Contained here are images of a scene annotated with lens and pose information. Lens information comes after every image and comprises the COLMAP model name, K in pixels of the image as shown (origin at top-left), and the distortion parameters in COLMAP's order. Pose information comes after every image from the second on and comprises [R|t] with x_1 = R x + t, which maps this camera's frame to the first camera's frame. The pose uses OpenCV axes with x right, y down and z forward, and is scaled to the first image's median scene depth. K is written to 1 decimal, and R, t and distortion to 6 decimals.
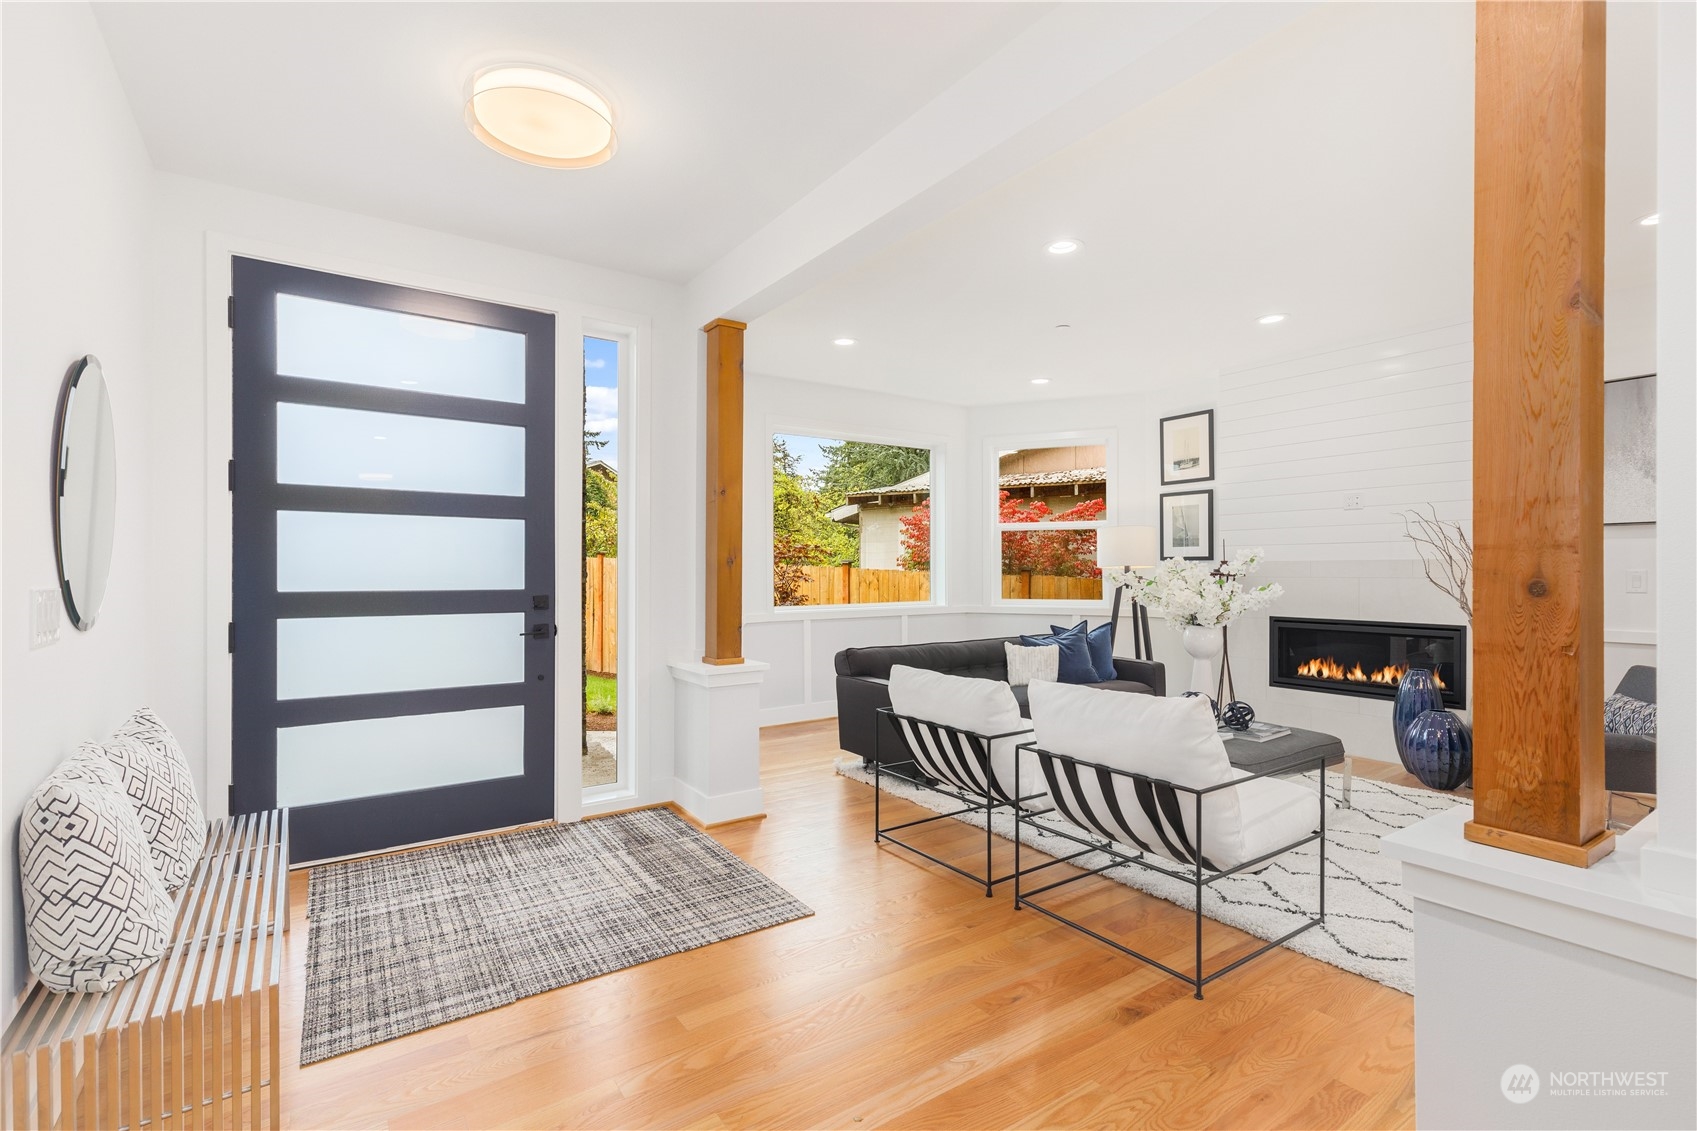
lens RADIAL K [[779.5, 0, 848.3], [0, 779.5, 573.2], [0, 0, 1]] dist [0.018596, 0.000098]
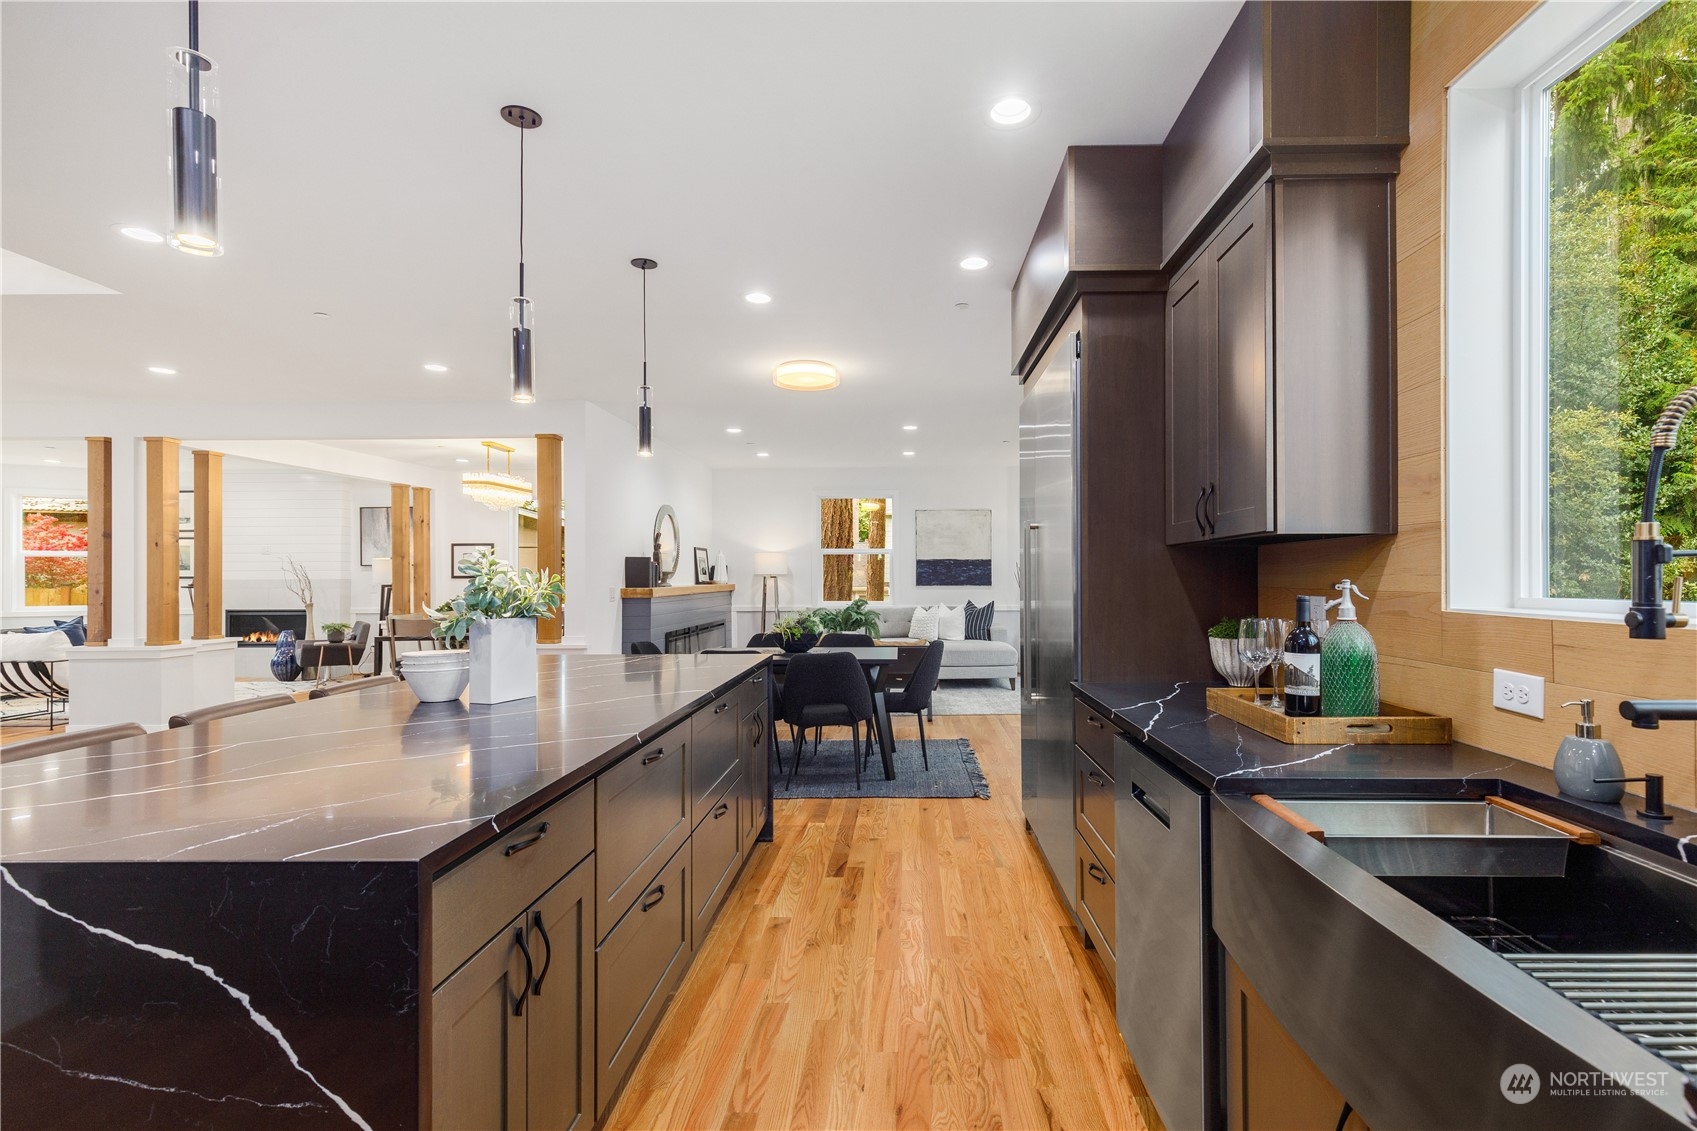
lens RADIAL K [[779.5, 0, 848.3], [0, 779.5, 573.2], [0, 0, 1]] dist [0.018596, 0.000098]
pose [[0.605463, 0.013819, 0.795754, -0.056367], [0.000110, 0.999848, -0.017448, 0.001663], [-0.795874, 0.010652, 0.605369, -1.545991]]
